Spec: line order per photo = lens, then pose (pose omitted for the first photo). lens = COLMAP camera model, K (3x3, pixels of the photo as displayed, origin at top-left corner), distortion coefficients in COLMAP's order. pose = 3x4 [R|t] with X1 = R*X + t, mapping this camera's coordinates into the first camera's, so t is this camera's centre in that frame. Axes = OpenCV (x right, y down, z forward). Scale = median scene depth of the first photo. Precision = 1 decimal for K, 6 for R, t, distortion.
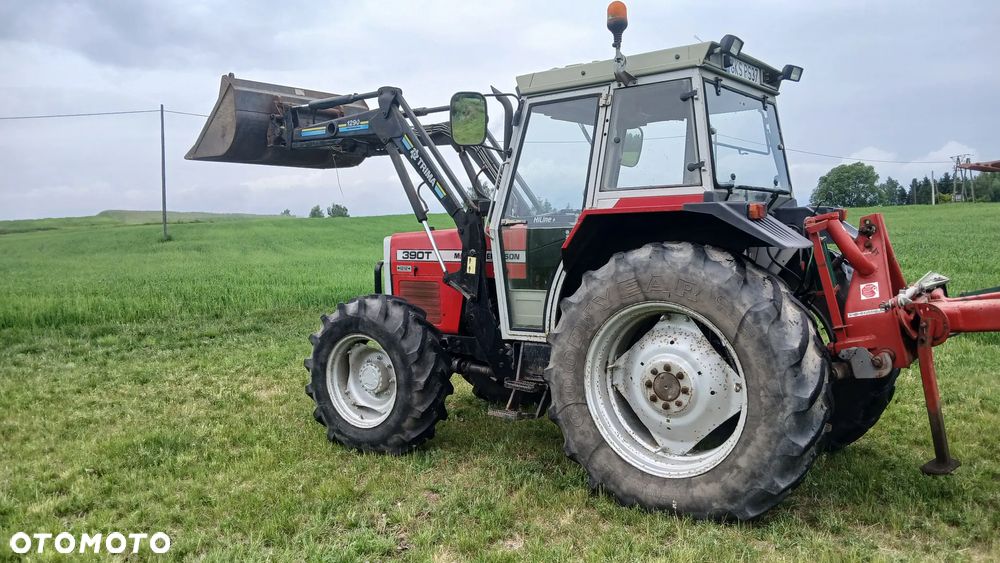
lens RADIAL K [[768.7, 0, 501.1], [0, 768.7, 276.3], [0, 0, 1]] dist [0.106339, -0.272059]
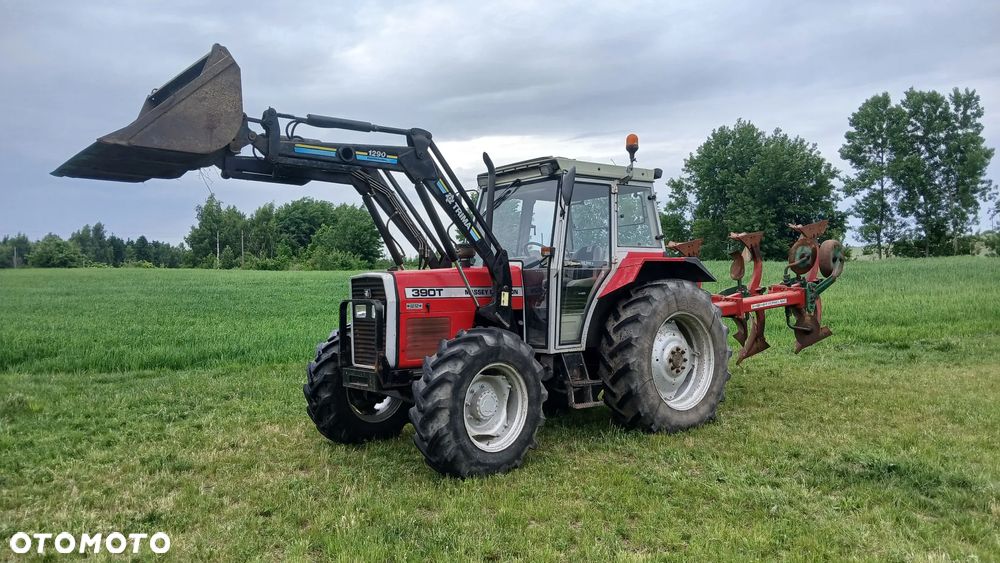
lens RADIAL K [[768.7, 0, 501.1], [0, 768.7, 276.3], [0, 0, 1]] dist [0.106339, -0.272059]
pose [[0.229945, 0.028036, 0.972800, -1.329036], [0.063897, 0.996993, -0.043837, 0.002873], [-0.971104, 0.072239, 0.227463, 0.805081]]
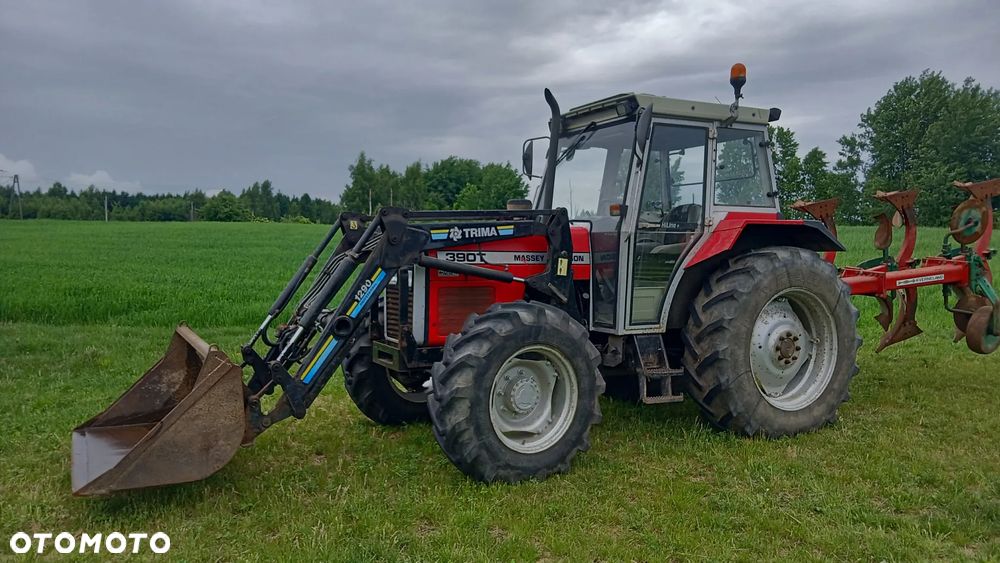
lens RADIAL K [[776.2, 0, 496.4], [0, 776.2, 279.7], [0, 0, 1]] dist [0.076338, -0.175636]
pose [[0.415137, -0.015516, 0.909627, -1.085283], [0.034033, 0.999420, 0.001515, -0.002317], [-0.909122, 0.030328, 0.415424, 0.729978]]
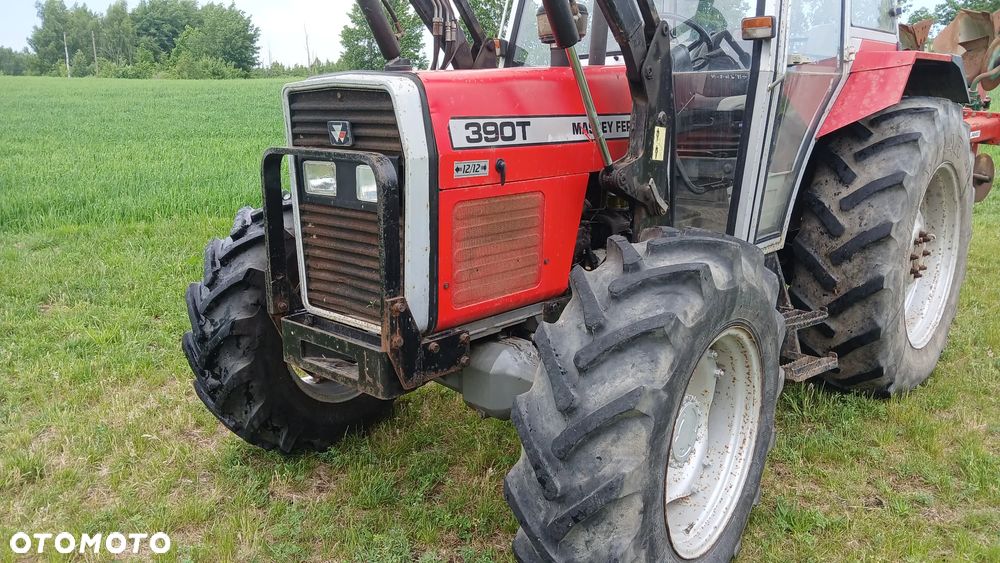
lens RADIAL K [[776.2, 0, 496.4], [0, 776.2, 279.7], [0, 0, 1]] dist [0.076338, -0.175636]
pose [[0.097205, -0.207245, 0.973448, -0.625979], [0.059928, 0.977524, 0.202129, -0.040918], [-0.993459, 0.038689, 0.107440, 1.162710]]
